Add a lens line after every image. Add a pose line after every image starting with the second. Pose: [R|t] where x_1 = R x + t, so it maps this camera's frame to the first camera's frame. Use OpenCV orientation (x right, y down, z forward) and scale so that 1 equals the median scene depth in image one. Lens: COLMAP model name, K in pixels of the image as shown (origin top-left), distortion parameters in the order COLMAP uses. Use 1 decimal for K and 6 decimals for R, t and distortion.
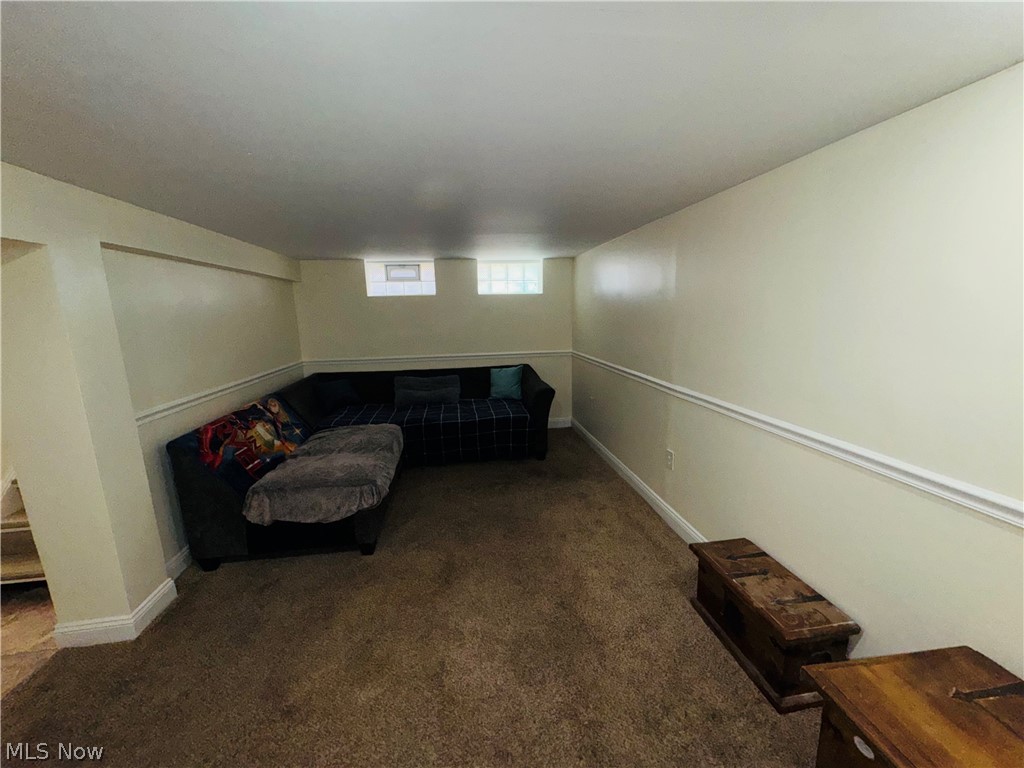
lens RADIAL K [[407.2, 0, 512.6], [0, 407.2, 385.4], [0, 0, 1]] dist [0.001600, -0.000824]
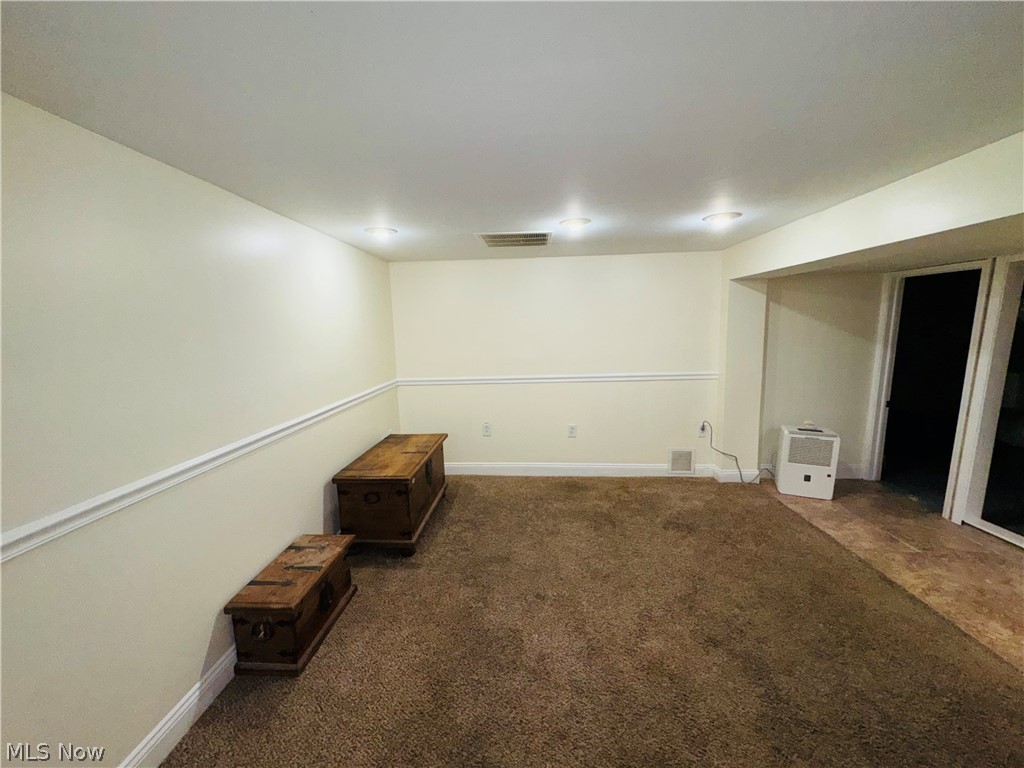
lens RADIAL K [[407.2, 0, 511.3], [0, 407.2, 386.8], [0, 0, 1]] dist [0.001600, -0.000824]
pose [[-0.979996, 0.017283, 0.198268, -0.197763], [0.082101, 0.942611, 0.323641, -0.310566], [-0.181296, 0.333444, -0.925174, 1.784579]]
